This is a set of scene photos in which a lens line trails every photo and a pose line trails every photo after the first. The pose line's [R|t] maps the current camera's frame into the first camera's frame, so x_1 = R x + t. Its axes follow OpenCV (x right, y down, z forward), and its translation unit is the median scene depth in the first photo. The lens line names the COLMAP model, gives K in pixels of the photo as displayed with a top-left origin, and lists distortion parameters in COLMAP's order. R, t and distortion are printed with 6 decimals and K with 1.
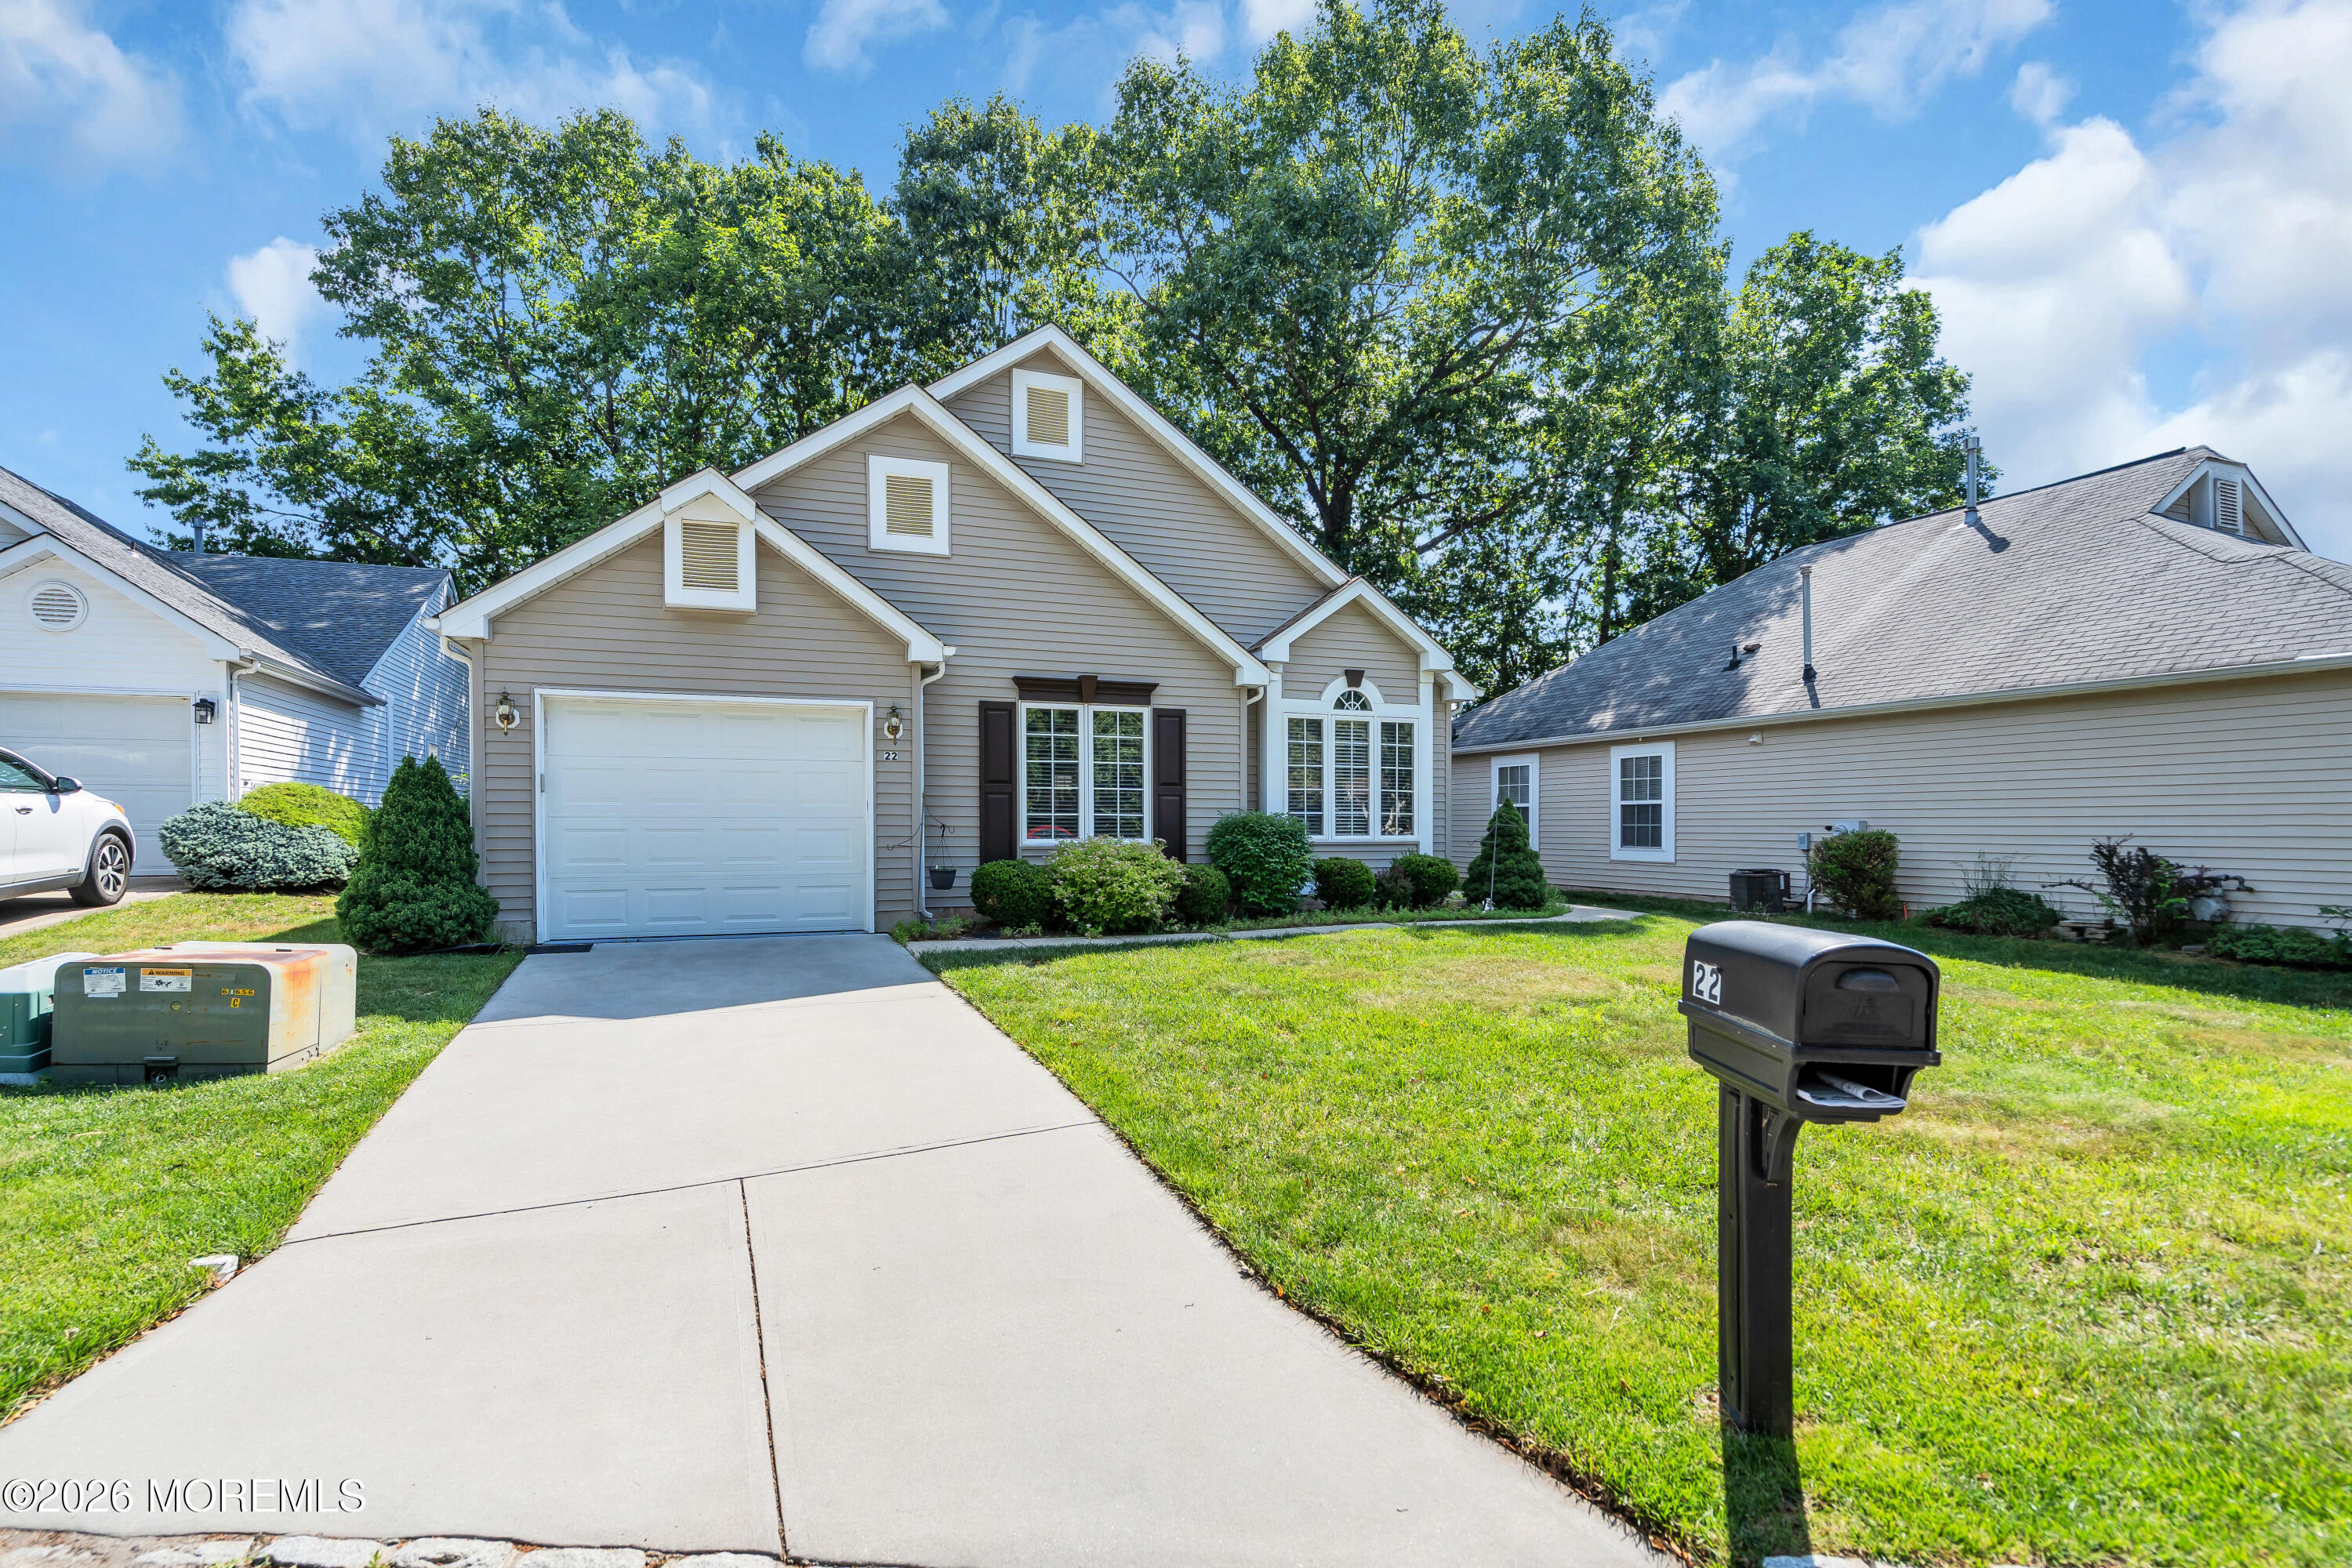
lens RADIAL K [[1100.8, 0, 1173.8], [0, 1100.8, 848.4], [0, 0, 1]] dist [-0.001466, 0.000140]
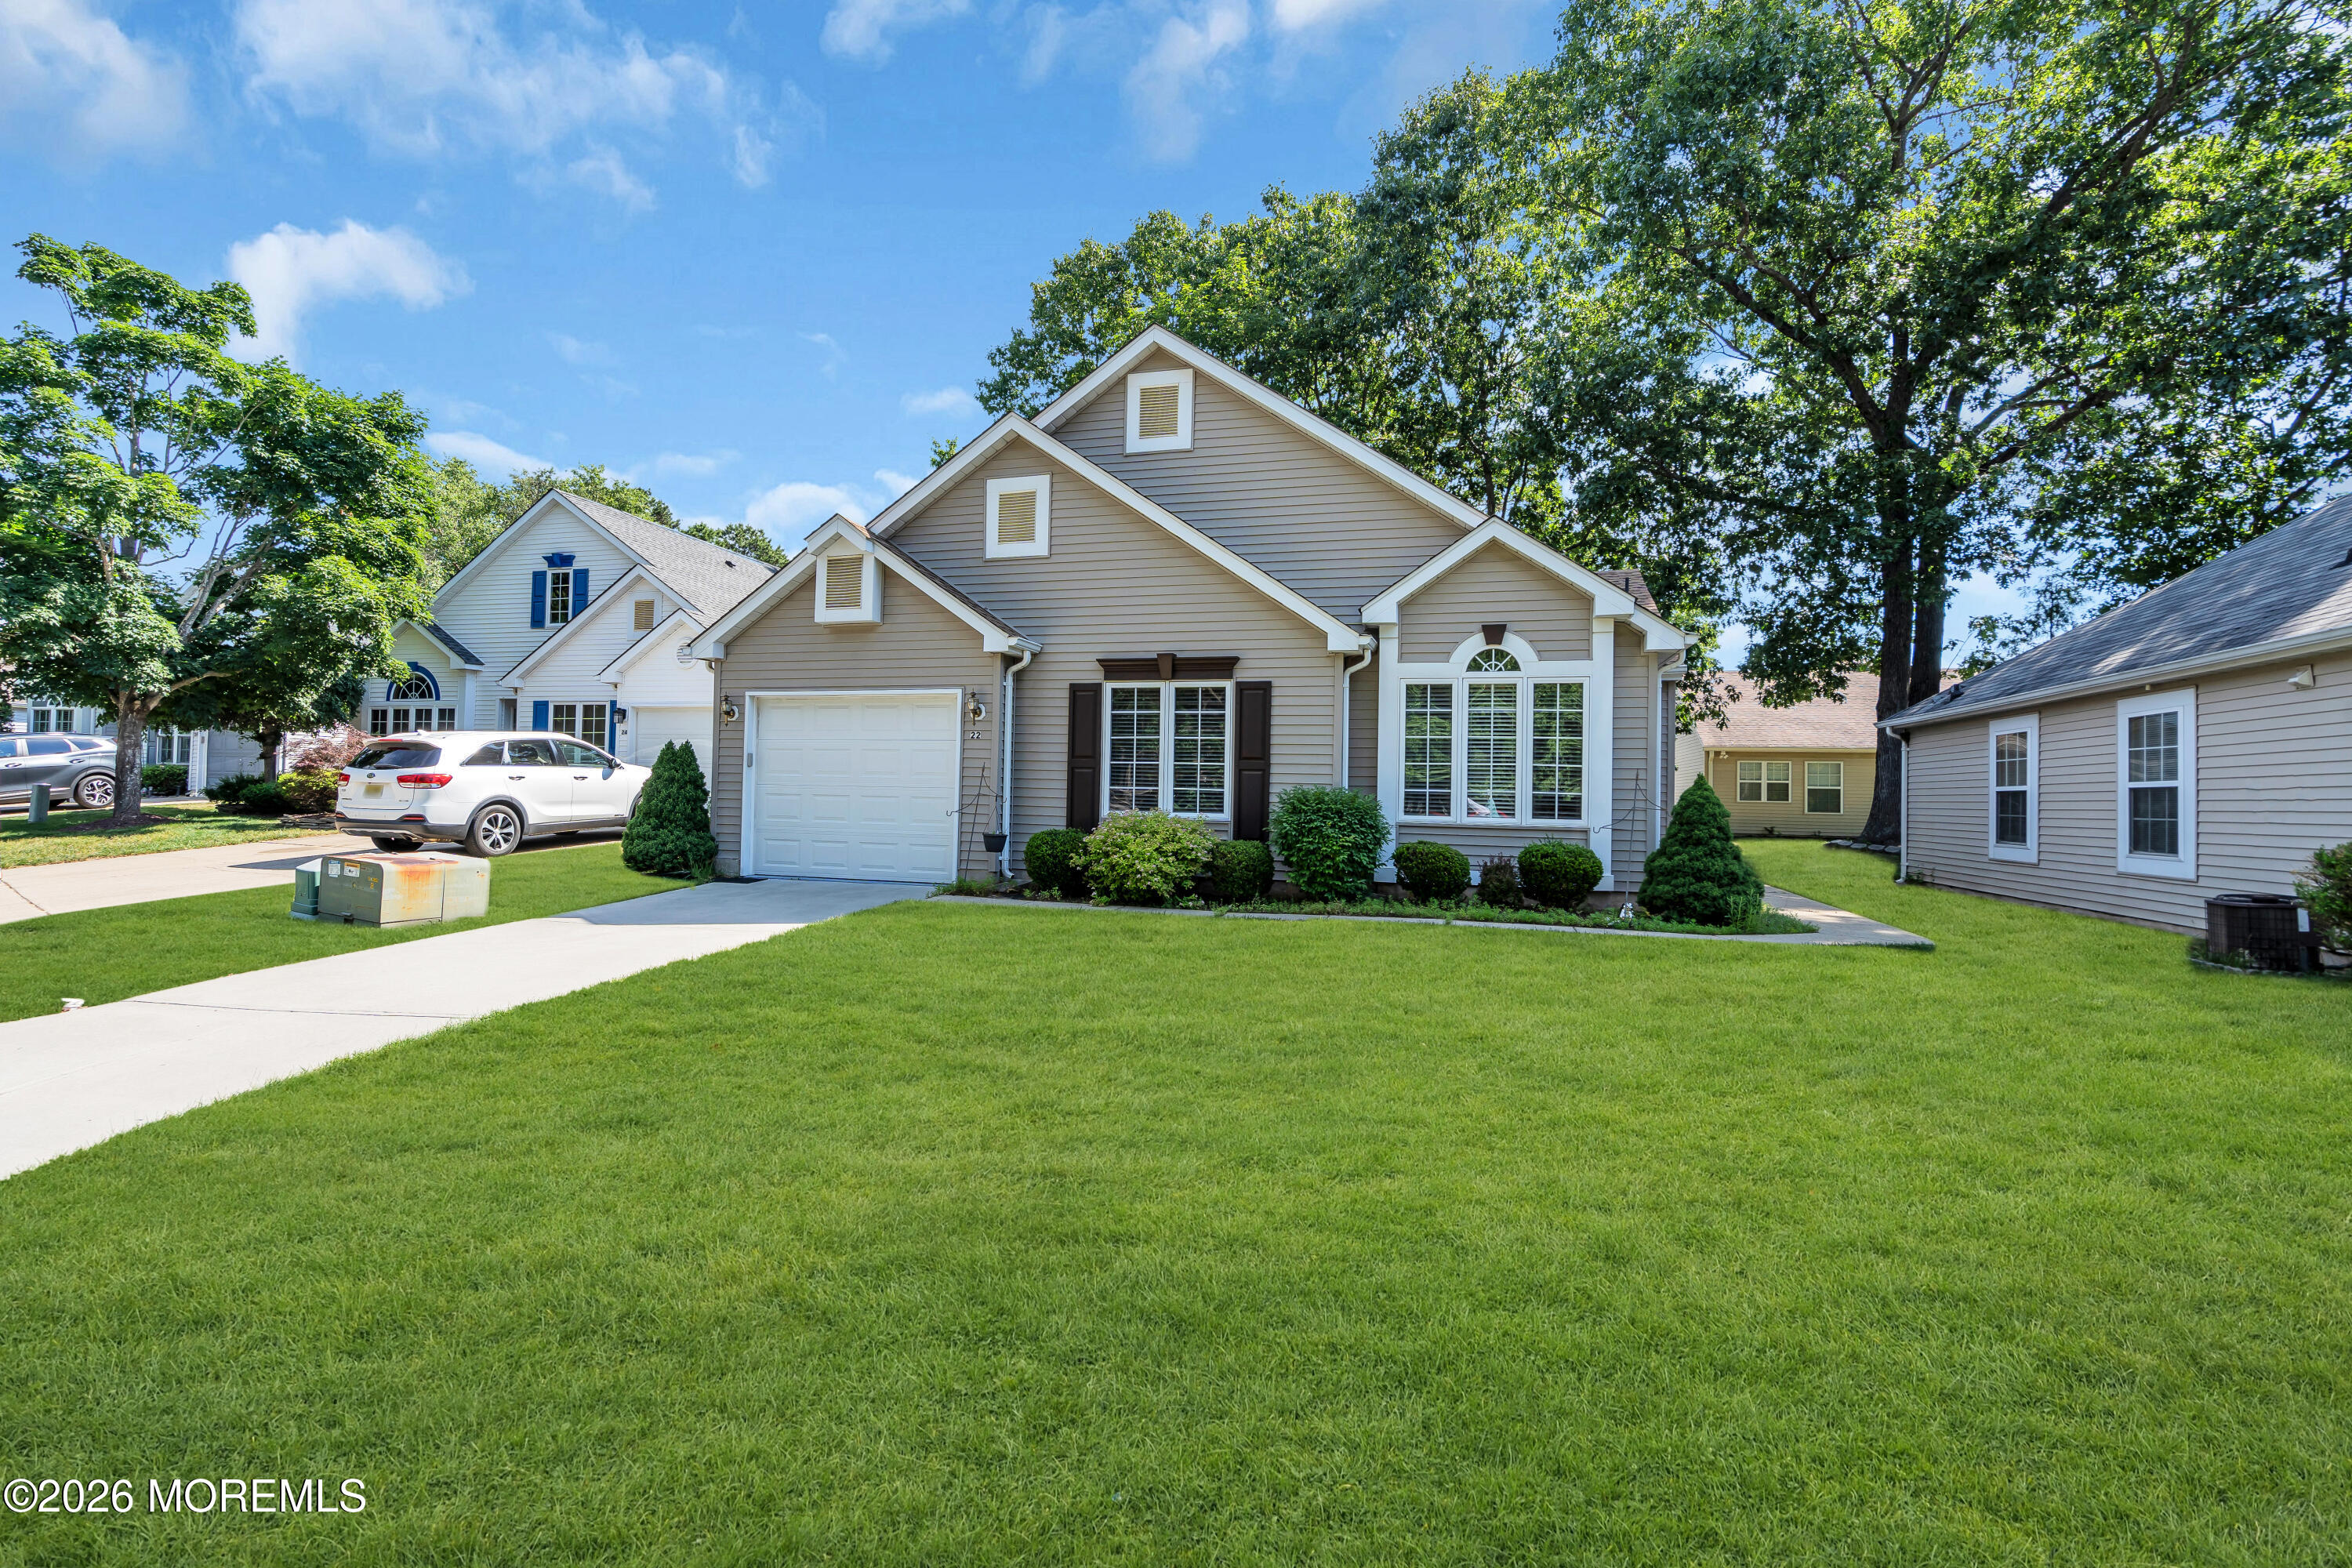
lens RADIAL K [[1093.7, 0, 1176.0], [0, 1093.7, 784.0], [0, 0, 1]] dist [0.000159, 0.000058]
pose [[0.784892, 0.006726, -0.619597, 0.551896], [-0.034443, 0.998869, -0.032788, -0.001926], [0.618675, 0.047075, 0.784235, 0.205489]]
